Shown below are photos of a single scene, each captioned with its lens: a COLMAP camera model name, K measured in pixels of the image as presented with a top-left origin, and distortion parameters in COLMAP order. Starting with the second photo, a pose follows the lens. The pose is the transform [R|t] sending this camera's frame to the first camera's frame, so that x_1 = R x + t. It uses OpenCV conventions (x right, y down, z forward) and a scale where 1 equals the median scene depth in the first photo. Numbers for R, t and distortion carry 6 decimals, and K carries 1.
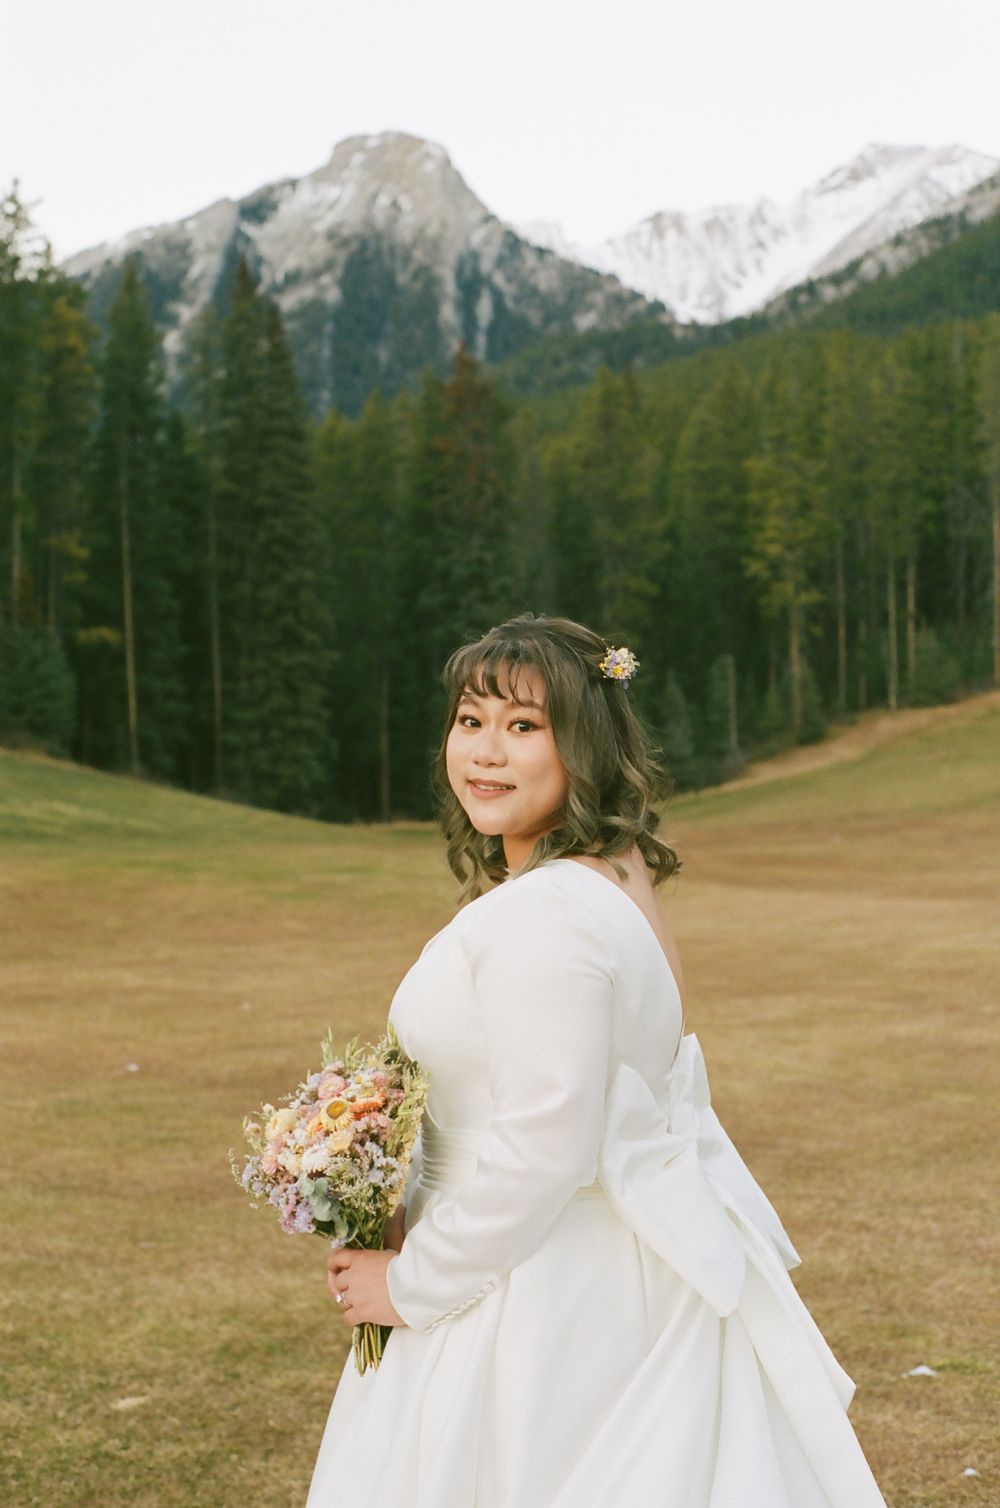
lens RADIAL K [[2310.9, 0, 498.1], [0, 2310.9, 754.3], [0, 0, 1]] dist [-0.056477, -0.062357]
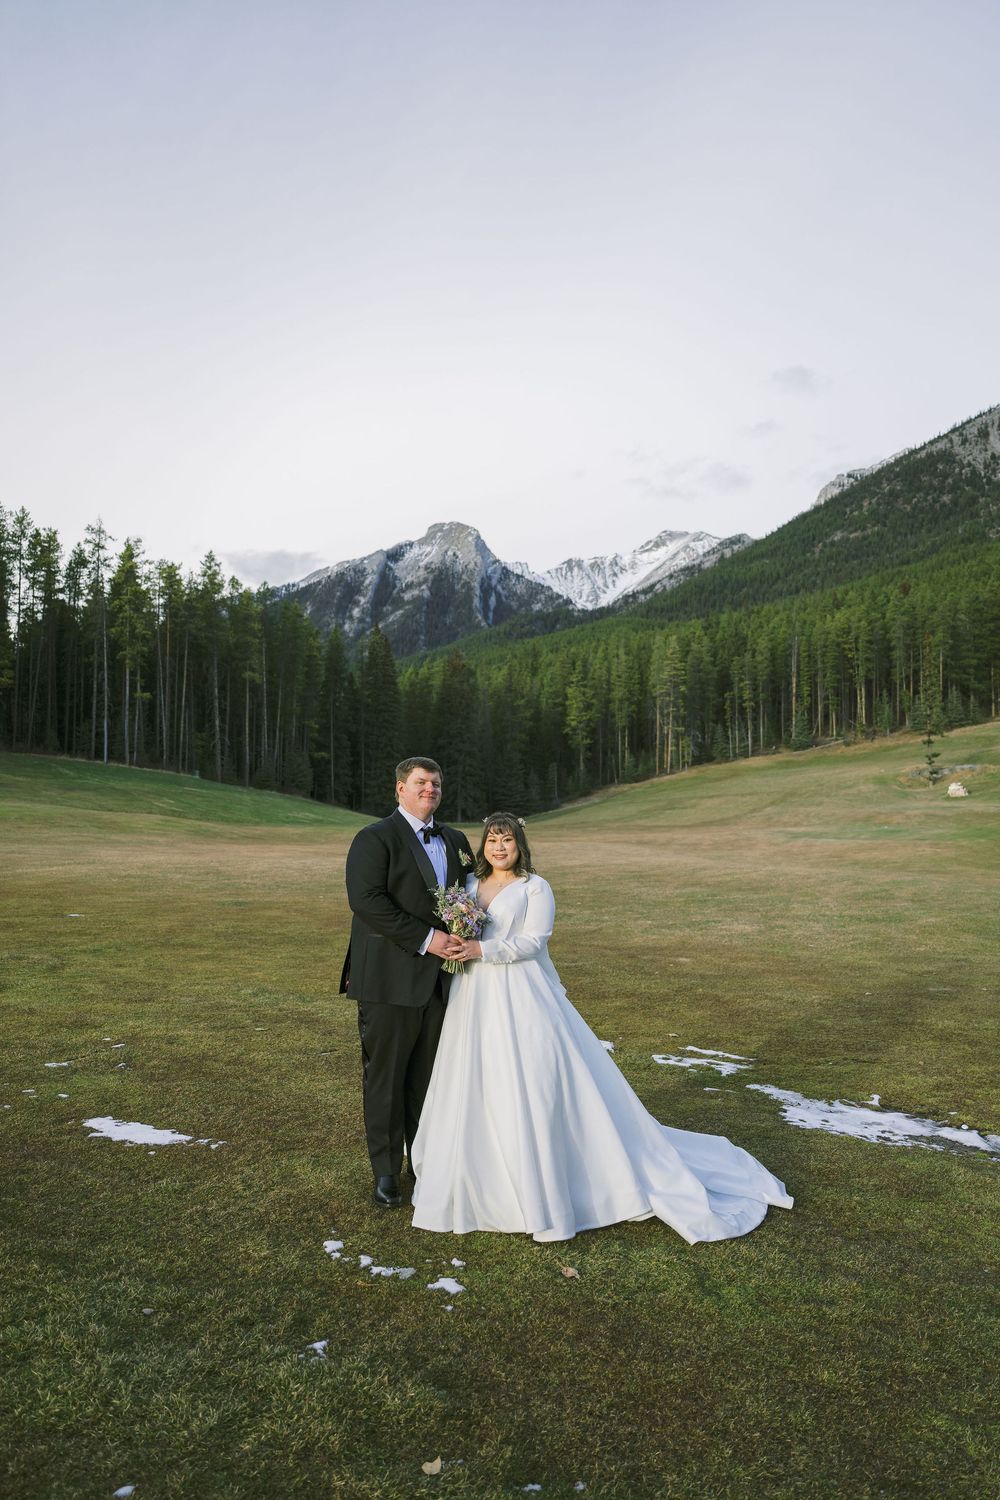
lens RADIAL K [[1024.0, 0, 504.1], [0, 1024.0, 745.7], [0, 0, 1]] dist [-0.002176, 0.000117]
pose [[0.999790, 0.019651, 0.005819, 0.030207], [-0.019350, 0.998664, -0.047910, -0.003741], [-0.006752, 0.047788, 0.998835, -0.178008]]
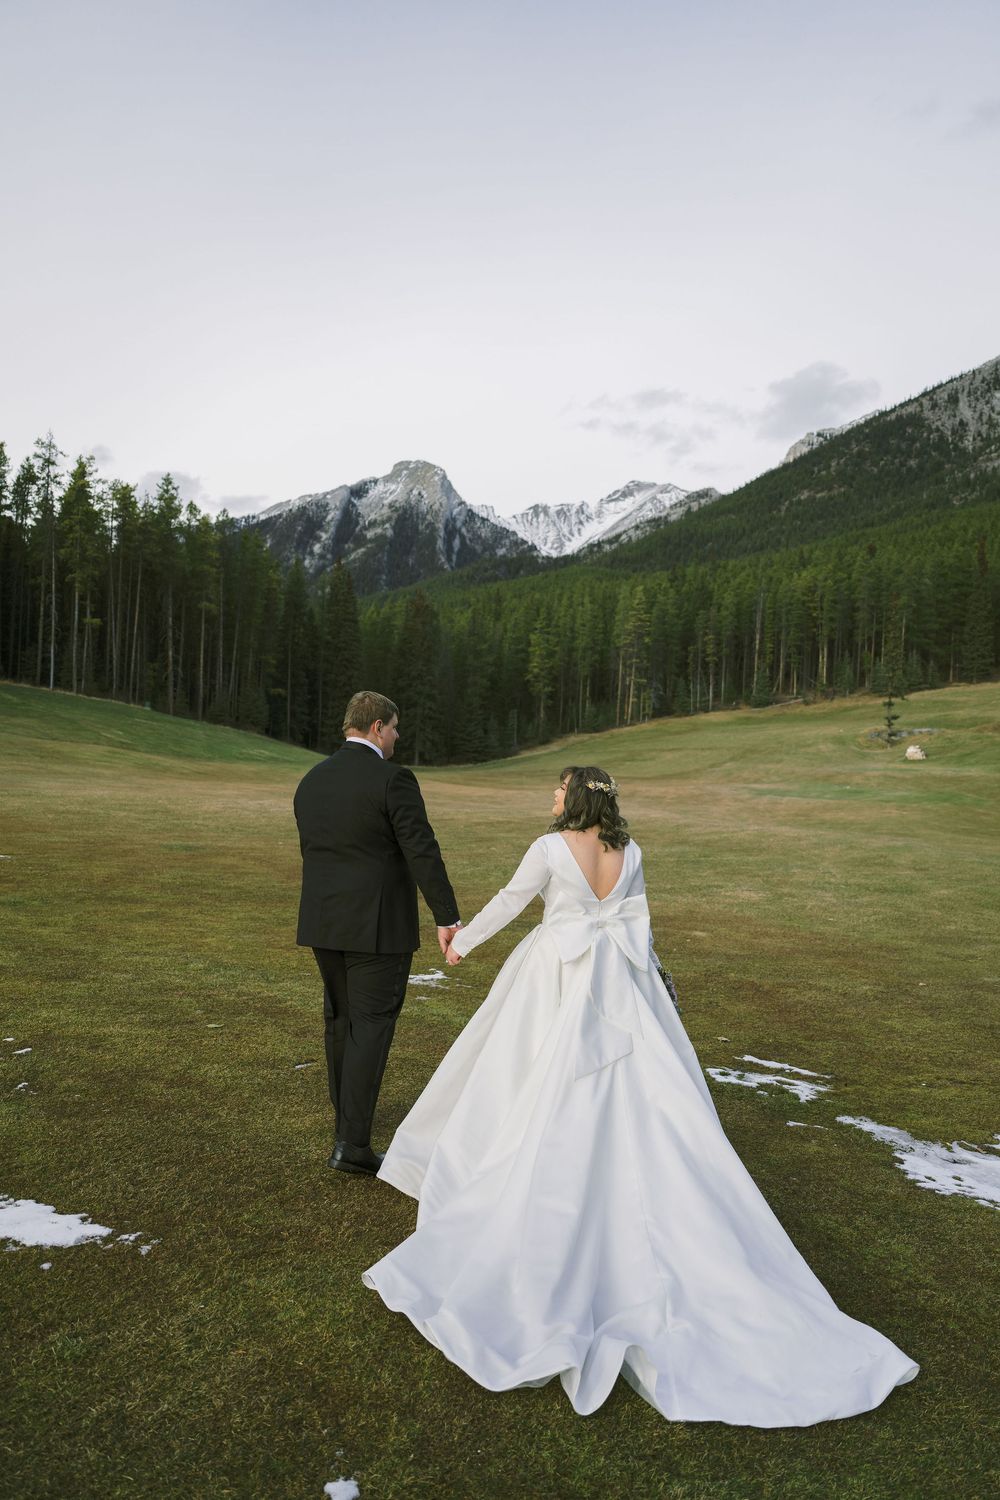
lens RADIAL K [[1025.1, 0, 510.2], [0, 1025.1, 745.4], [0, 0, 1]] dist [-0.001745, 0.000687]
pose [[0.996692, 0.059082, 0.055805, 0.027539], [-0.059319, 0.998236, 0.002605, -0.003517], [-0.055552, -0.005907, 0.998438, -0.167745]]
